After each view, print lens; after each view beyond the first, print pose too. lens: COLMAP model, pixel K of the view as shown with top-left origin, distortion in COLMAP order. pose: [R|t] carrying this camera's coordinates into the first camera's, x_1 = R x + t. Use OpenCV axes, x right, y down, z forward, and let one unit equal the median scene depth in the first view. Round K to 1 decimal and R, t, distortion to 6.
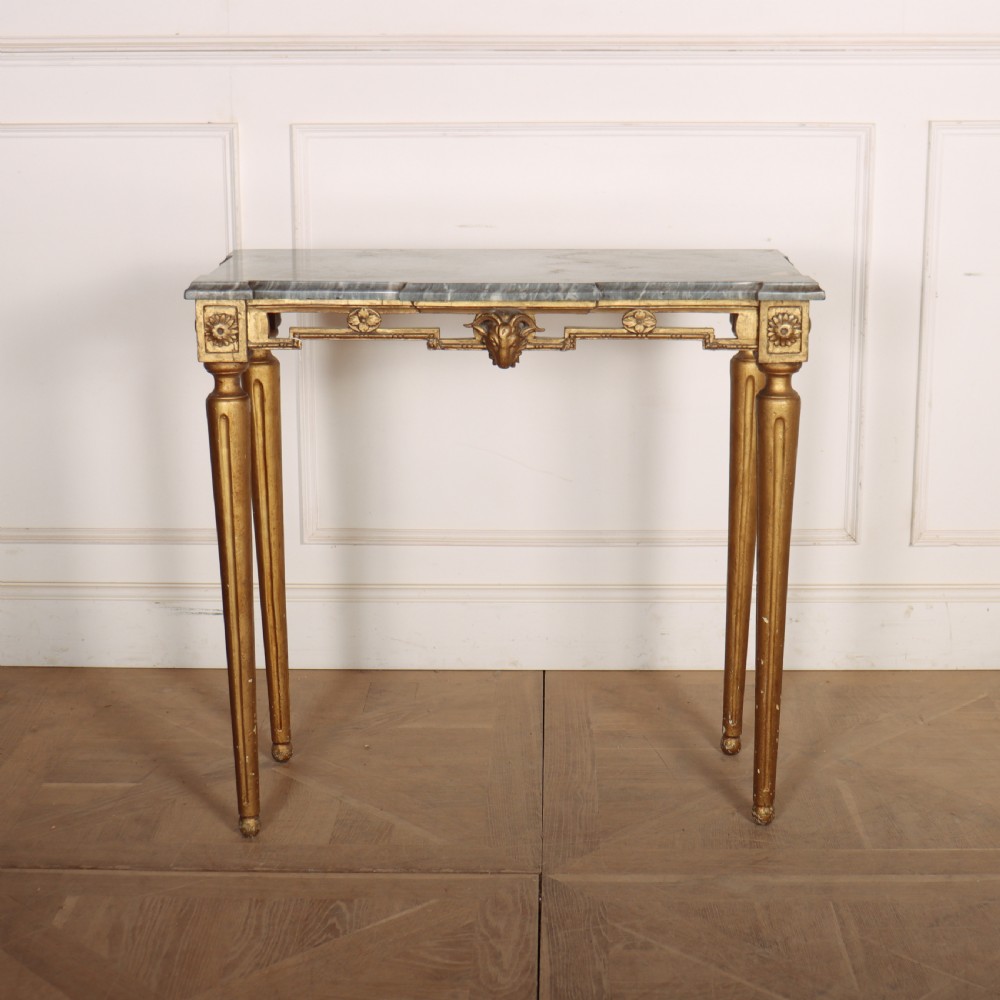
lens RADIAL K [[1756.7, 0, 509.5], [0, 1756.7, 485.9], [0, 0, 1]] dist [-0.090071, 0.000000]
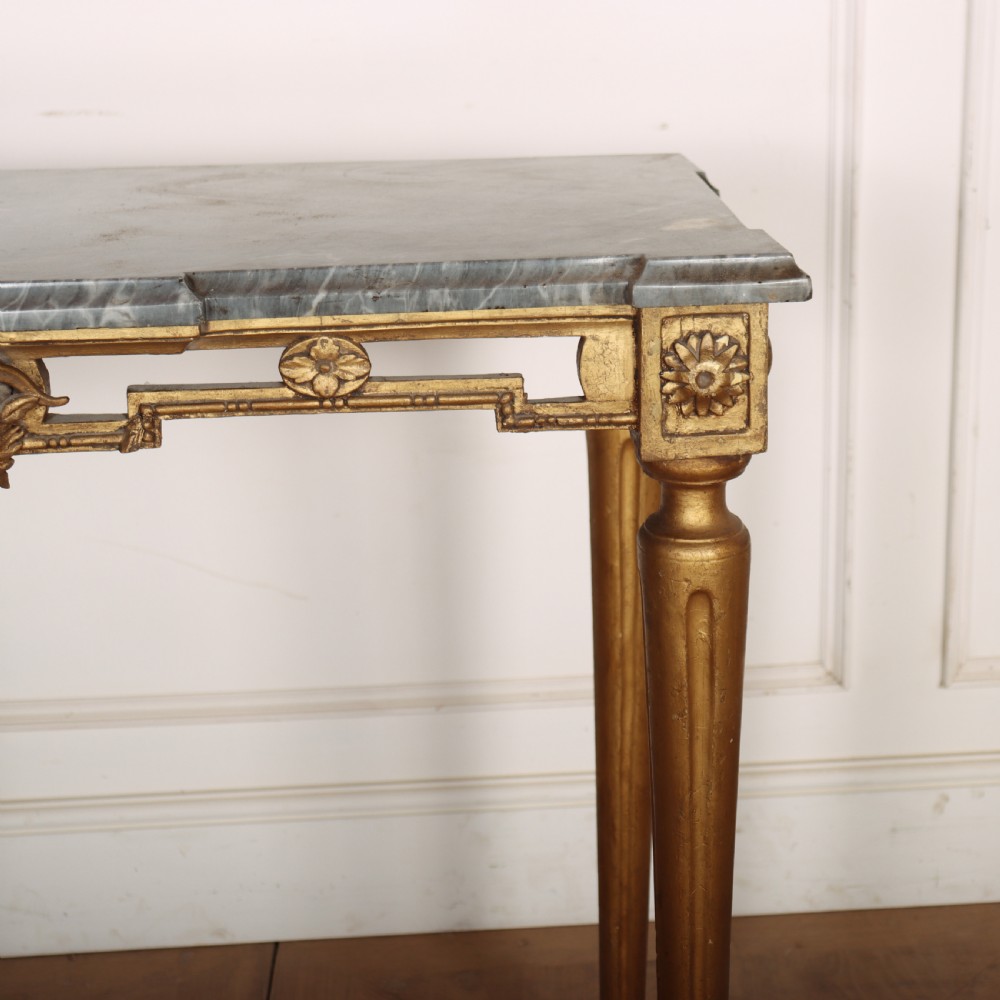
lens RADIAL K [[1903.8, 0, 597.2], [0, 1903.8, 498.4], [0, 0, 1]] dist [-0.029210, 0.000000]
pose [[0.994041, -0.041460, 0.100812, 0.082769], [0.035240, 0.997409, 0.062712, -0.081988], [-0.103151, -0.058785, 0.992927, 0.537882]]
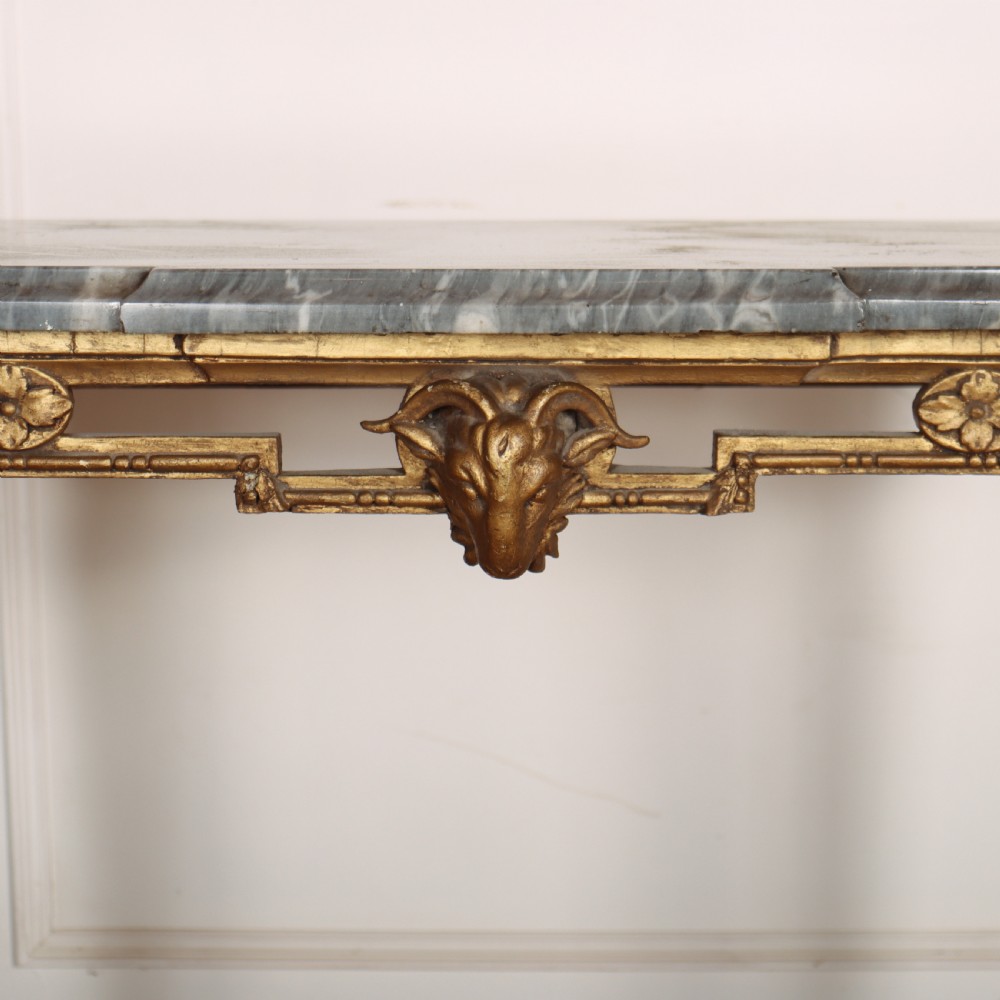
lens RADIAL K [[2208.2, 0, 547.8], [0, 2208.2, 550.9], [0, 0, 1]] dist [0.027045, 0.000000]
pose [[0.999720, -0.002539, 0.023506, -0.004237], [0.003781, 0.998590, -0.052944, -0.047900], [-0.023338, 0.053018, 0.998321, 0.590979]]
